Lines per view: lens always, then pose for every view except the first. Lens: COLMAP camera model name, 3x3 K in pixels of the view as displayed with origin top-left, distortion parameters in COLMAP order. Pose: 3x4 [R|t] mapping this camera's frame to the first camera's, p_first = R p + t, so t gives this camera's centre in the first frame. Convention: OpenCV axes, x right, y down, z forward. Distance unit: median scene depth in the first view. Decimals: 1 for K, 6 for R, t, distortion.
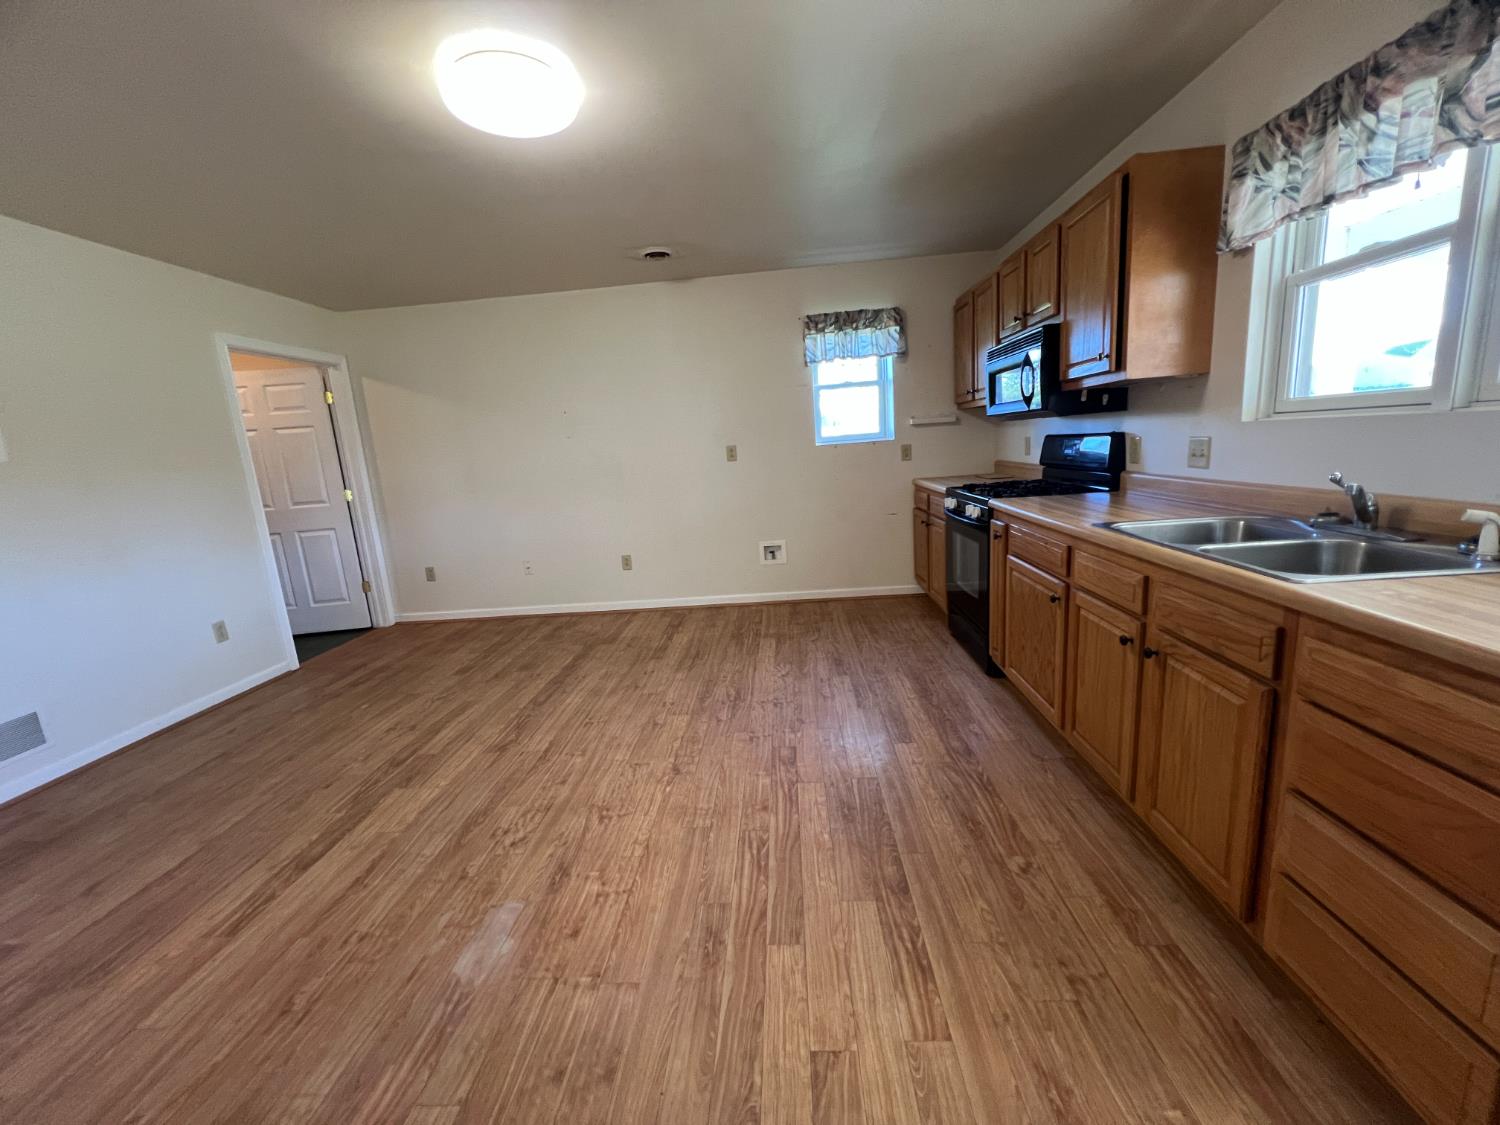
lens RADIAL K [[599.0, 0, 749.9], [0, 599.0, 558.8], [0, 0, 1]] dist [0.000608, 0.000366]
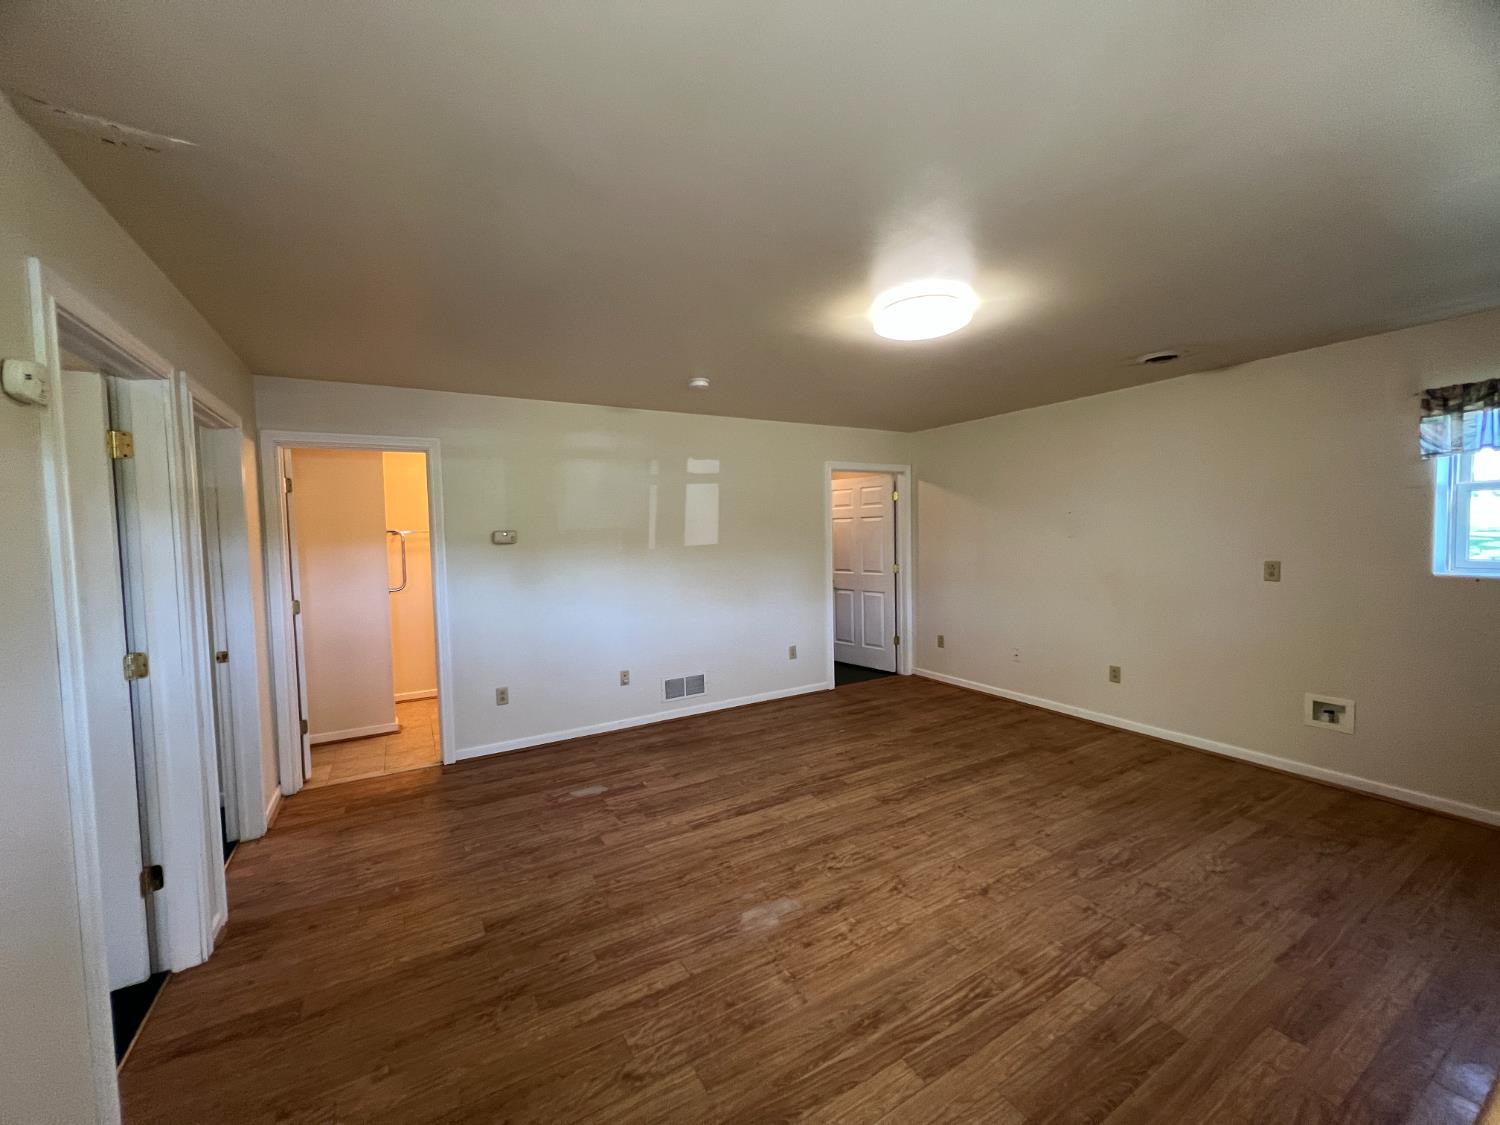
lens RADIAL K [[599.0, 0, 749.9], [0, 599.0, 558.8], [0, 0, 1]] dist [0.000608, 0.000366]
pose [[0.553878, 0.097156, -0.826909, 0.453218], [-0.173446, 0.984843, -0.000464, -0.141349], [0.814331, 0.143681, 0.562335, 0.007161]]
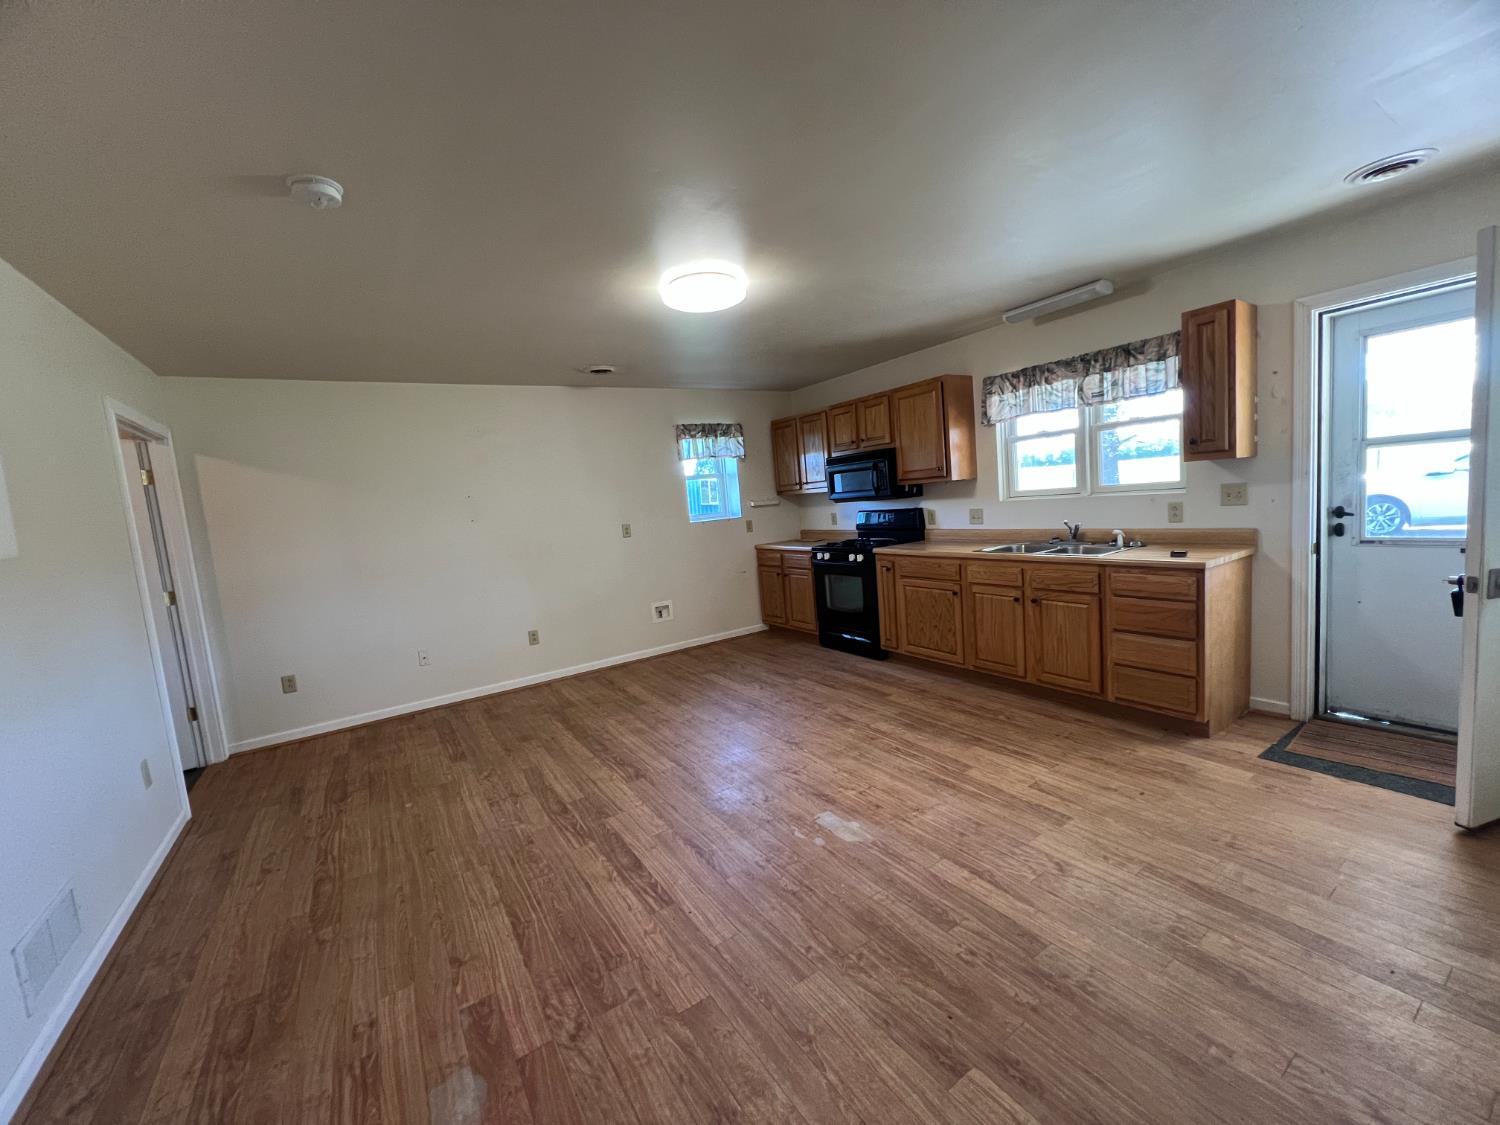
lens RADIAL K [[599.0, 0, 749.9], [0, 599.0, 558.8], [0, 0, 1]] dist [0.000608, 0.000366]
pose [[0.807390, -0.058530, 0.587107, -1.012812], [0.139714, 0.985733, -0.093864, 0.043131], [-0.573237, 0.157812, 0.804049, -0.149243]]
